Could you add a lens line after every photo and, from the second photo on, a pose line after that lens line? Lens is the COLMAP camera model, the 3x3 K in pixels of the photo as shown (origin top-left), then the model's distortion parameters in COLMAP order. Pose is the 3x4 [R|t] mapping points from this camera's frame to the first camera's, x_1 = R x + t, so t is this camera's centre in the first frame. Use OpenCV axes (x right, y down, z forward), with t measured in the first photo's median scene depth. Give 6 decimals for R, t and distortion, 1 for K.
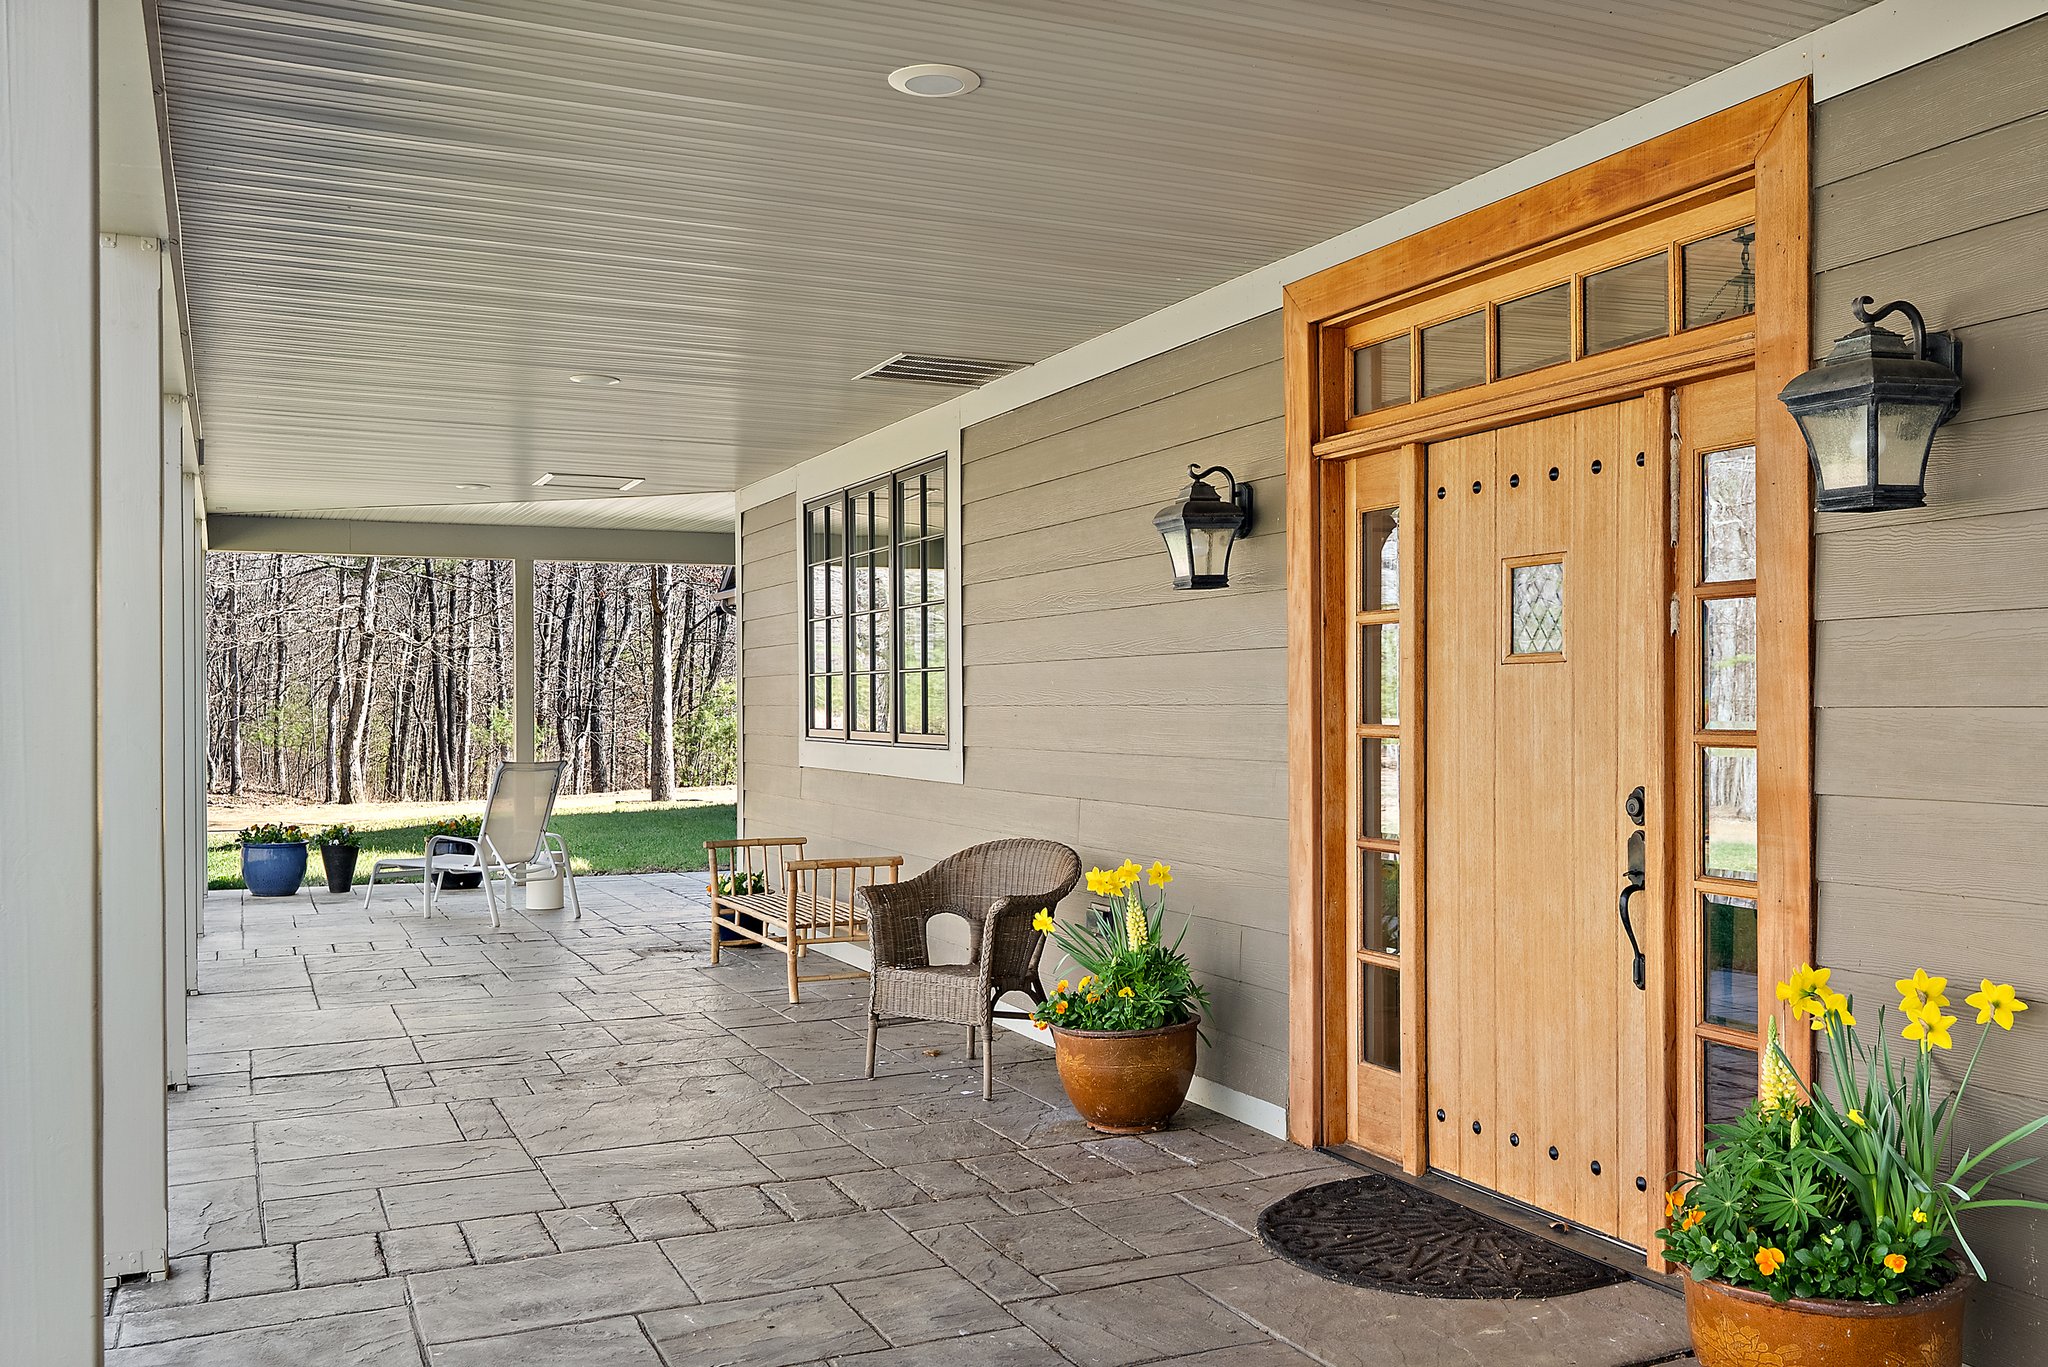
lens RADIAL K [[1743.4, 0, 1026.5], [0, 1743.4, 709.3], [0, 0, 1]] dist [0.000900, 0.002831]
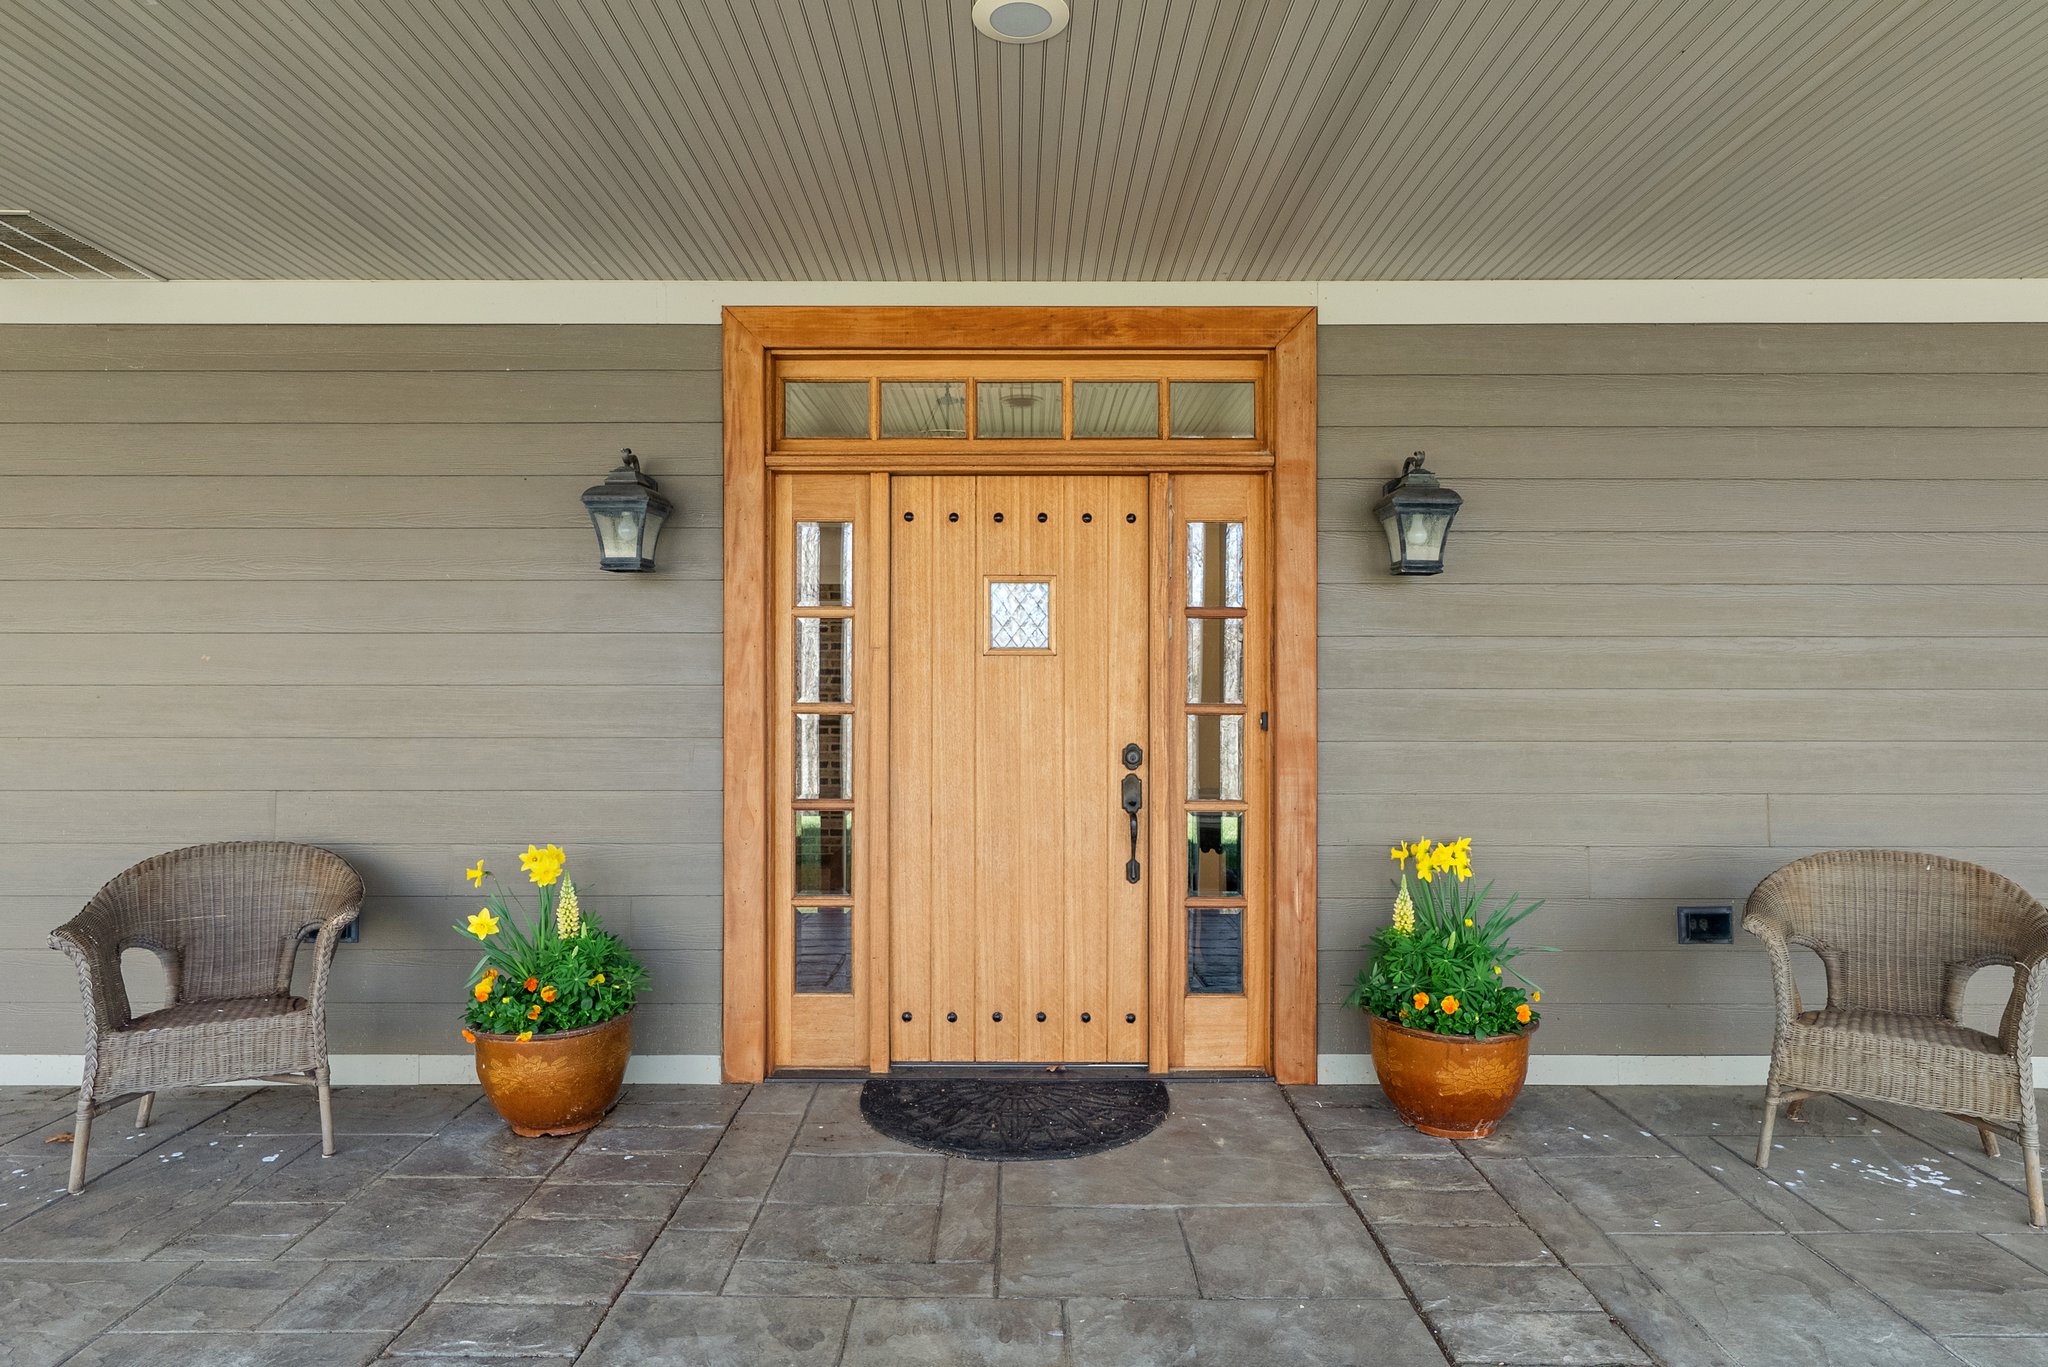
lens RADIAL K [[1167.1, 0, 1024.0], [0, 1167.1, 683.5], [0, 0, 1]] dist [-0.004785, -0.000426]
pose [[0.421649, 0.015387, 0.906629, -0.516144], [-0.000865, 0.999862, -0.016567, 0.009685], [-0.906759, 0.006201, 0.421604, 0.611478]]
